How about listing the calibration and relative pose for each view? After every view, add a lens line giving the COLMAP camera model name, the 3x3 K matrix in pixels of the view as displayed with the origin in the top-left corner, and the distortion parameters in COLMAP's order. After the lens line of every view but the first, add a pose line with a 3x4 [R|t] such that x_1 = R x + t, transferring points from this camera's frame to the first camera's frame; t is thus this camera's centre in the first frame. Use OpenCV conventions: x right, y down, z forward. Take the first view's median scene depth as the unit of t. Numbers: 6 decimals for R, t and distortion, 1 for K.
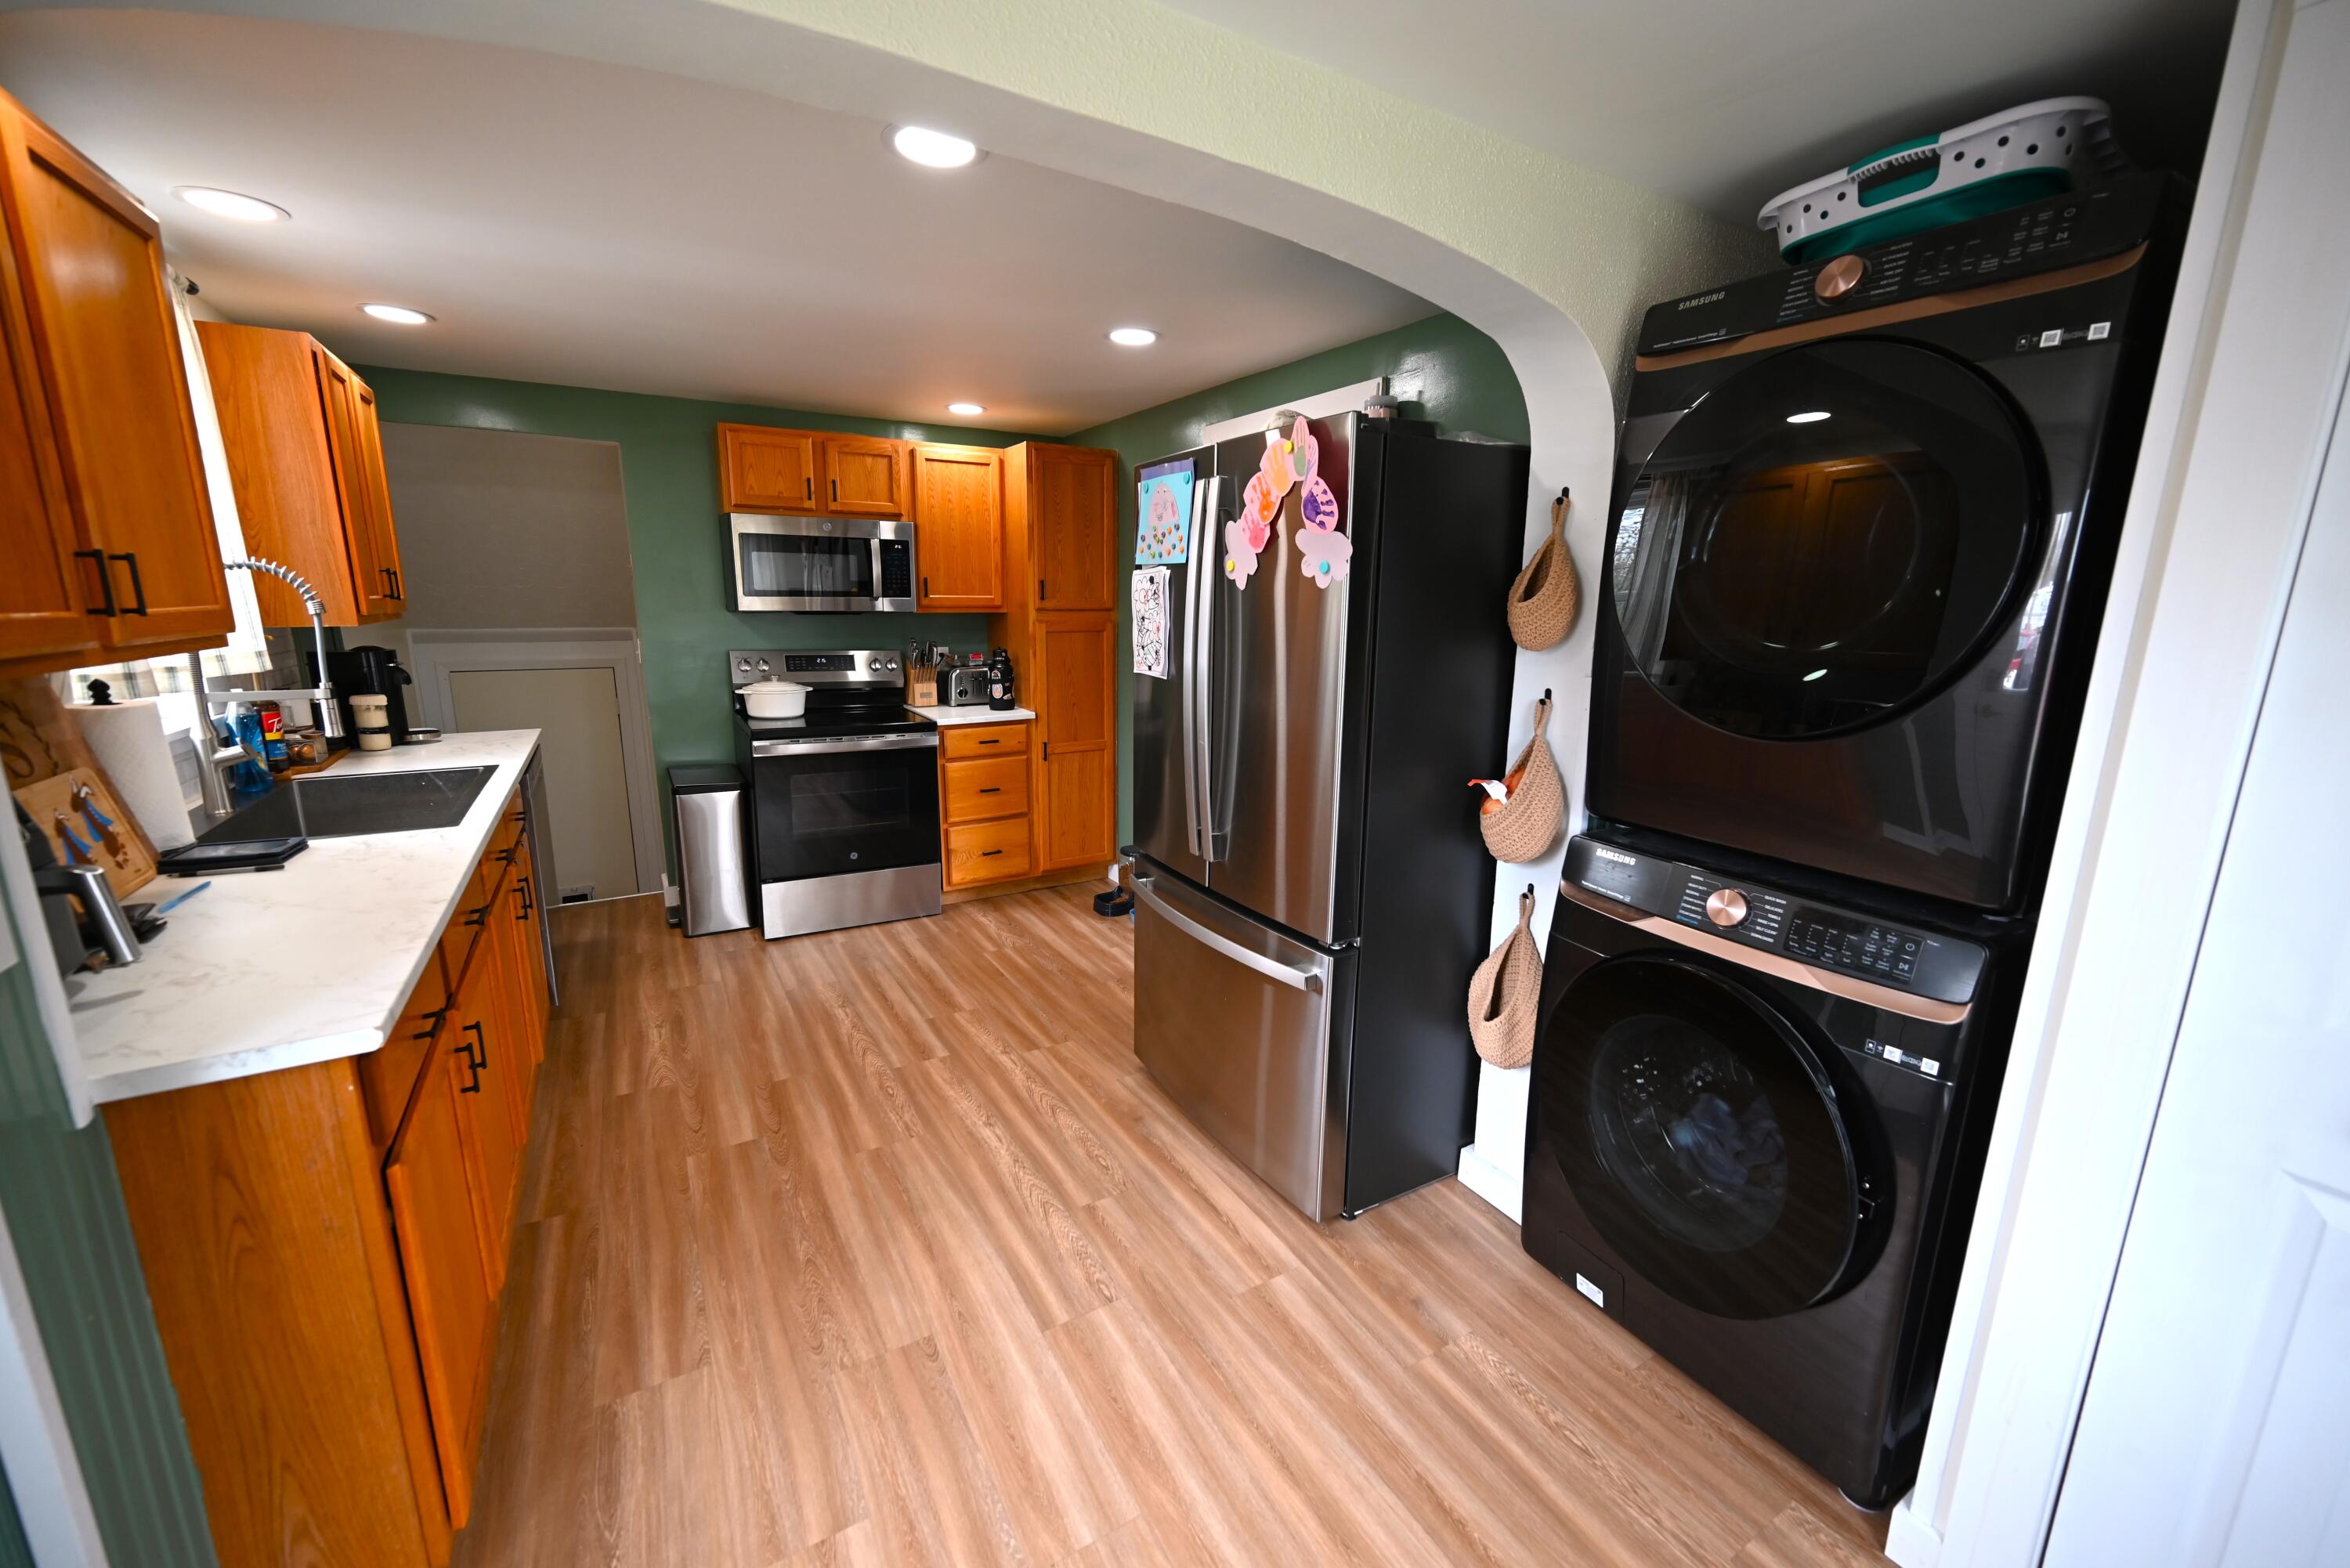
lens RADIAL K [[927.9, 0, 1172.1], [0, 927.9, 788.1], [0, 0, 1]] dist [-0.001573, -0.000093]
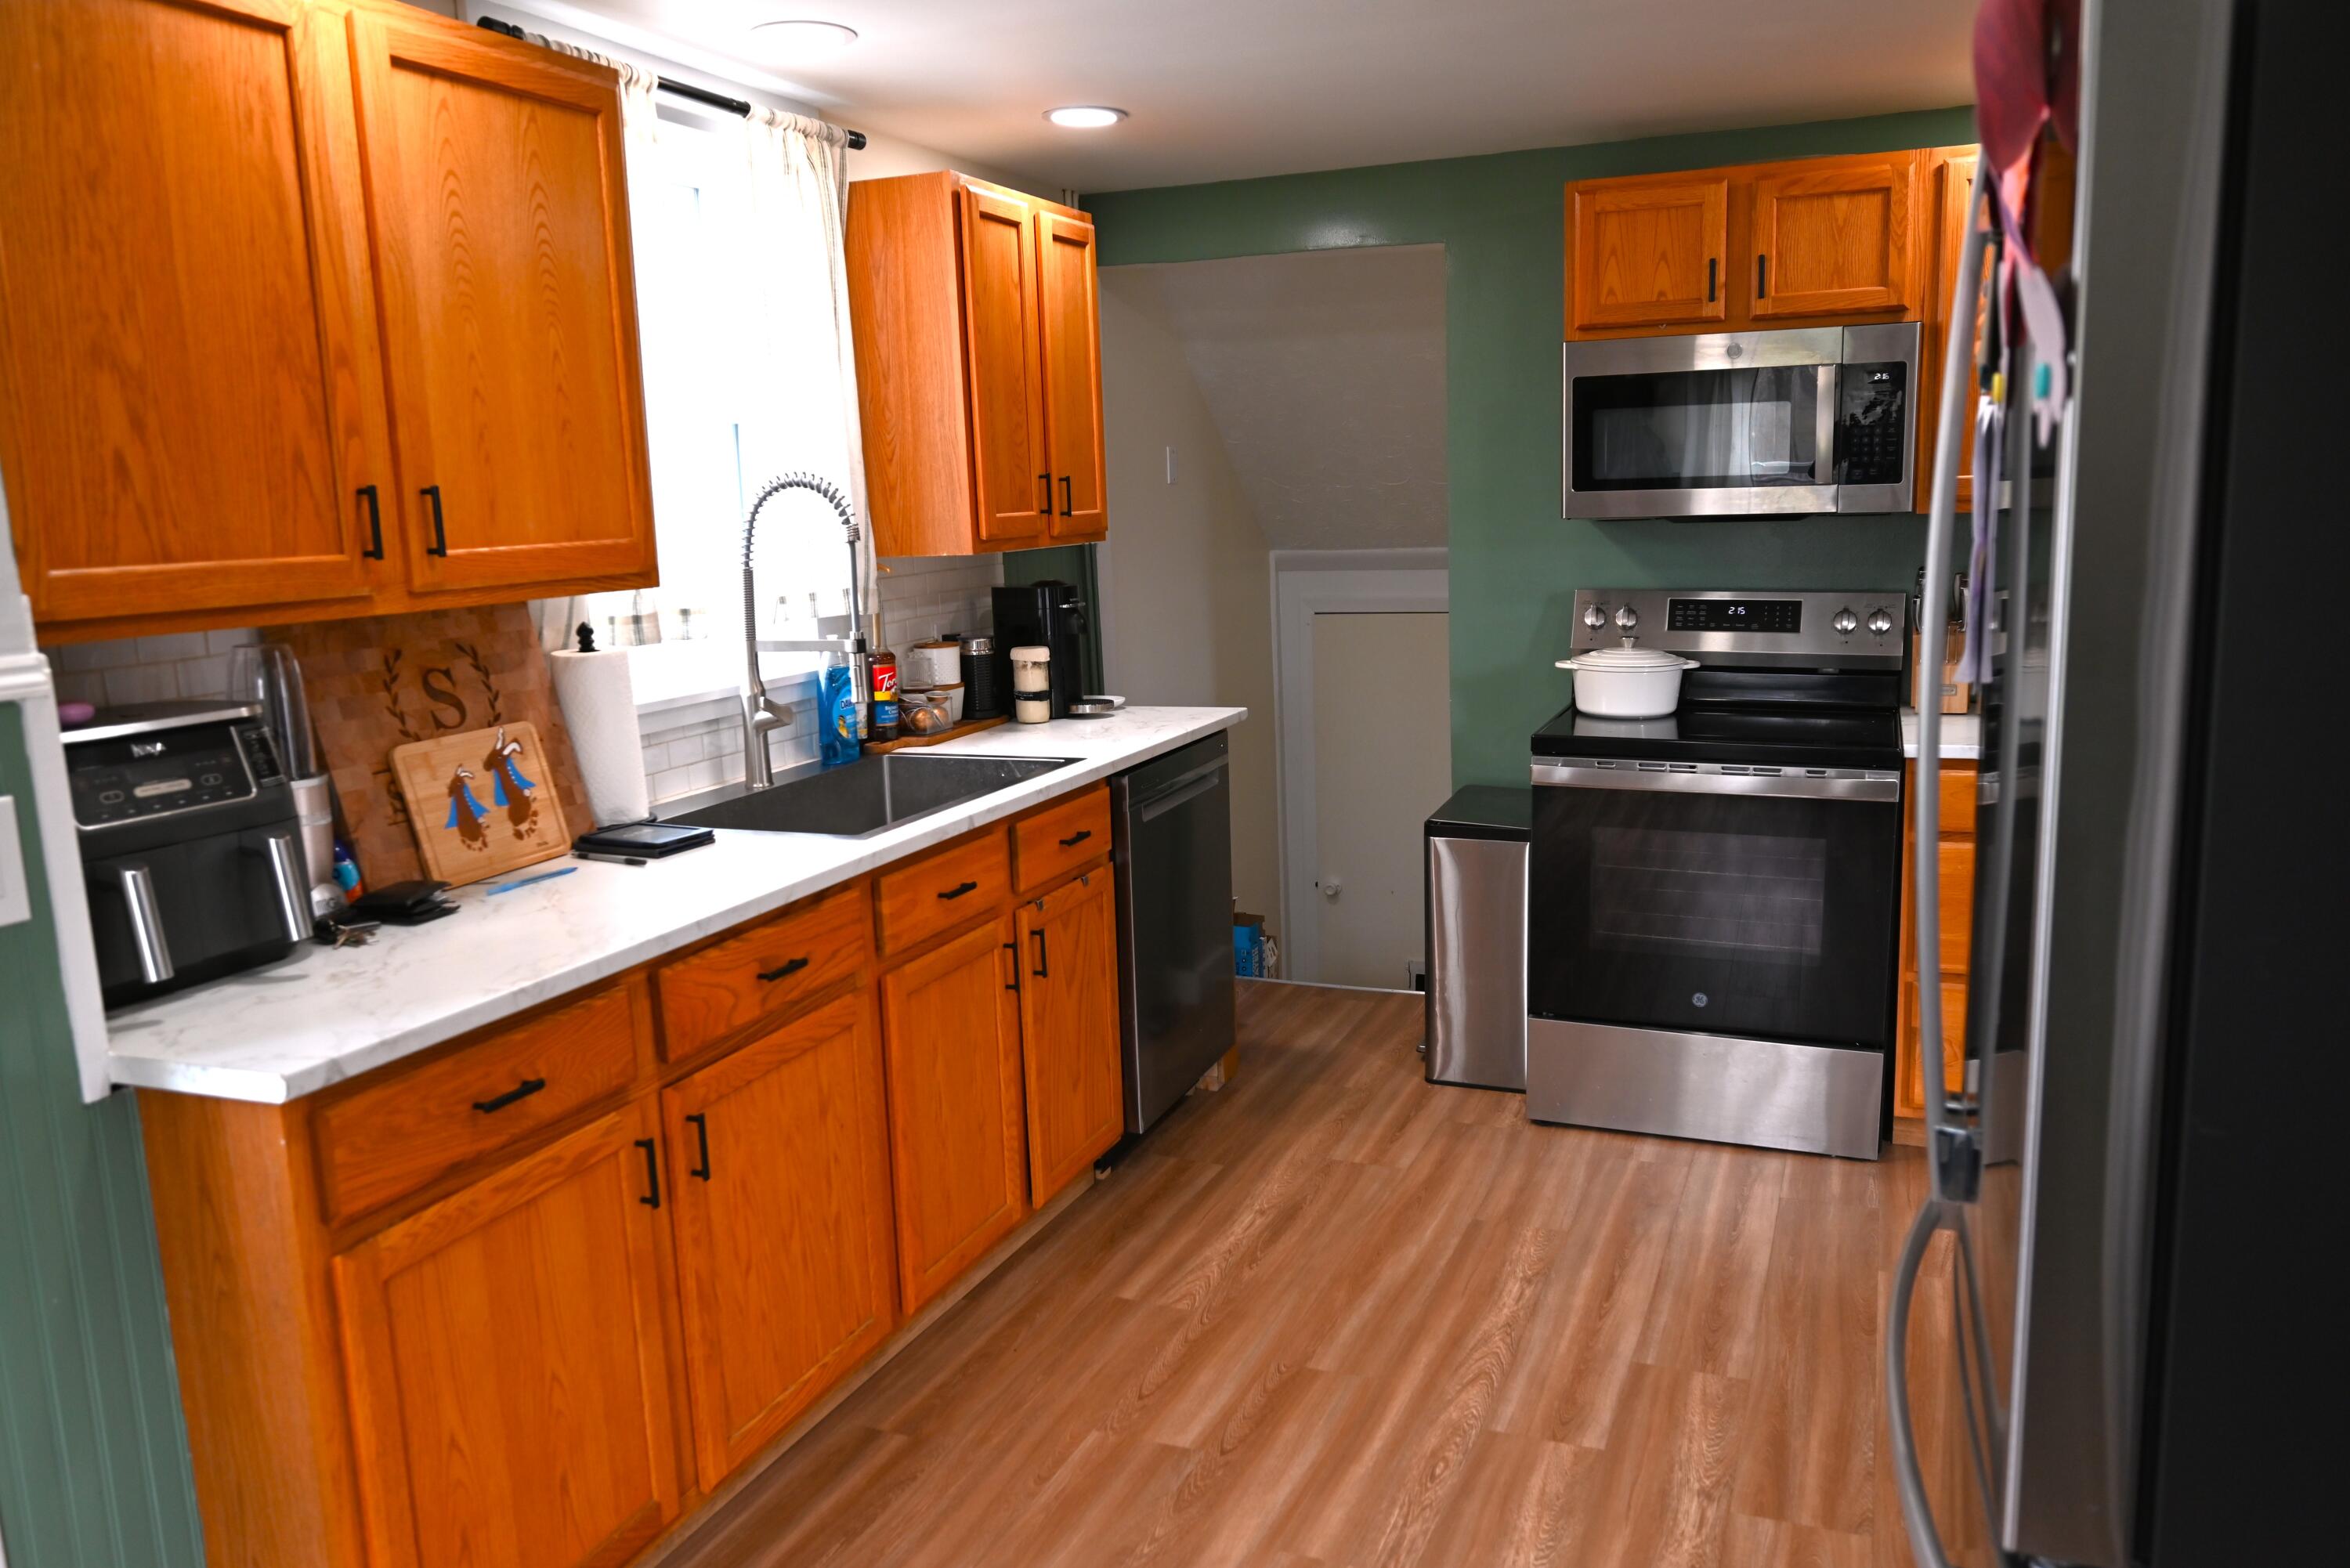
lens RADIAL K [[1737.6, 0, 1175.1], [0, 1737.6, 793.3], [0, 0, 1]] dist [-0.009311, 0.001441]
pose [[0.604477, 0.105981, -0.789541, 0.292673], [-0.124056, 0.991543, 0.038119, -0.052175], [0.786904, 0.074905, 0.612513, 0.258848]]
